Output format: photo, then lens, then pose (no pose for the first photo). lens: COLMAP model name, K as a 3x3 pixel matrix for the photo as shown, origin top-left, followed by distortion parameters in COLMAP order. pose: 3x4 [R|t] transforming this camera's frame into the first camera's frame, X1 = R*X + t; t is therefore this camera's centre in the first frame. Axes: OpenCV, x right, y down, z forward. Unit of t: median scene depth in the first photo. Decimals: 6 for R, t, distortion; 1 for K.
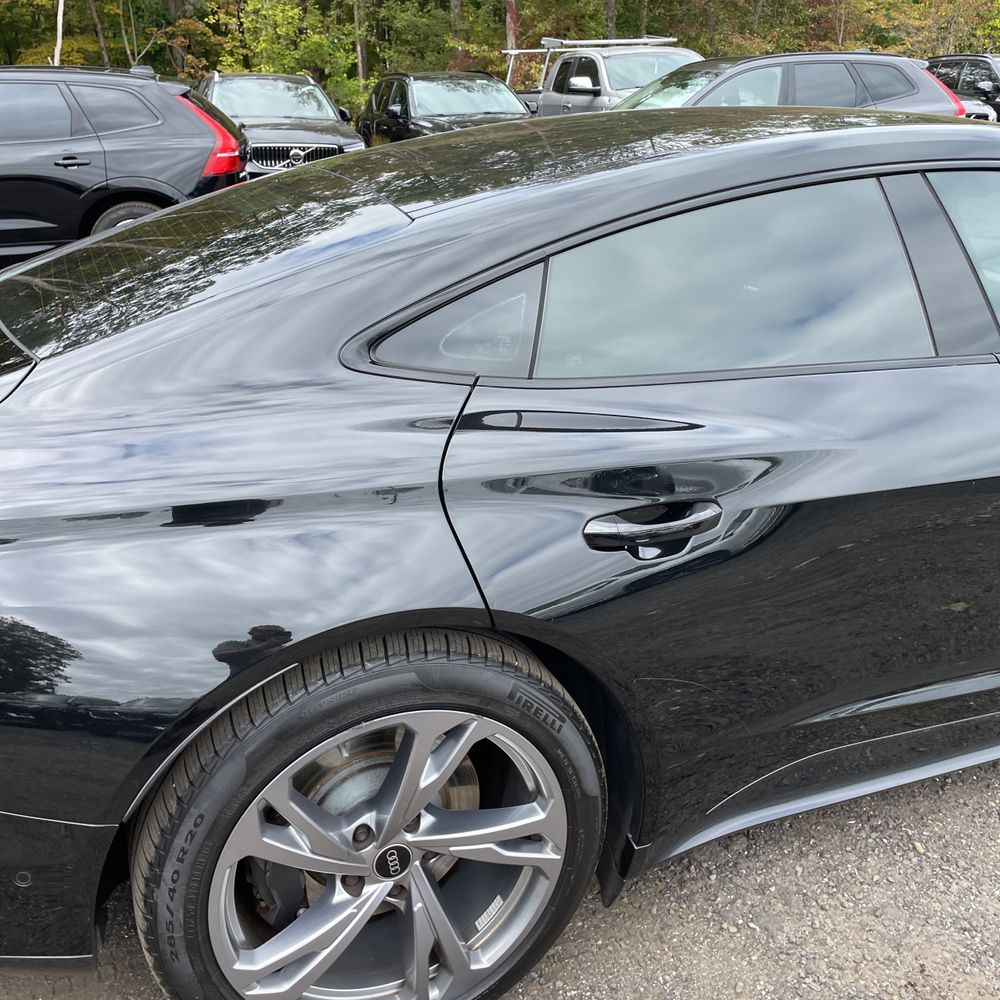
lens RADIAL K [[1000.7, 0, 502.7], [0, 1000.7, 508.3], [0, 0, 1]] dist [-0.032128, 0.000000]
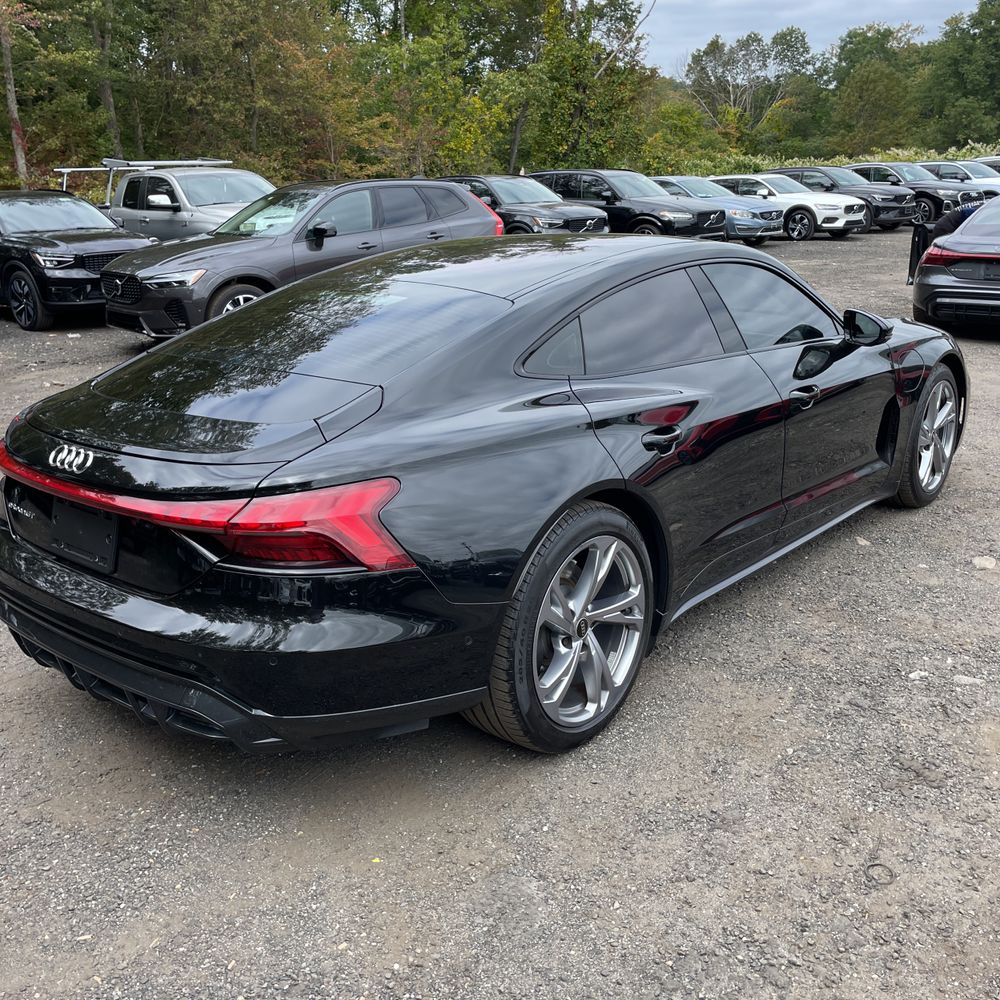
lens RADIAL K [[1000.7, 0, 496.6], [0, 1000.7, 494.7], [0, 0, 1]] dist [-0.032128, 0.000000]
pose [[0.879786, -0.129576, 0.457369, -0.136971], [0.179002, 0.981617, -0.066226, 0.025915], [-0.440380, 0.140135, 0.886808, -0.080116]]
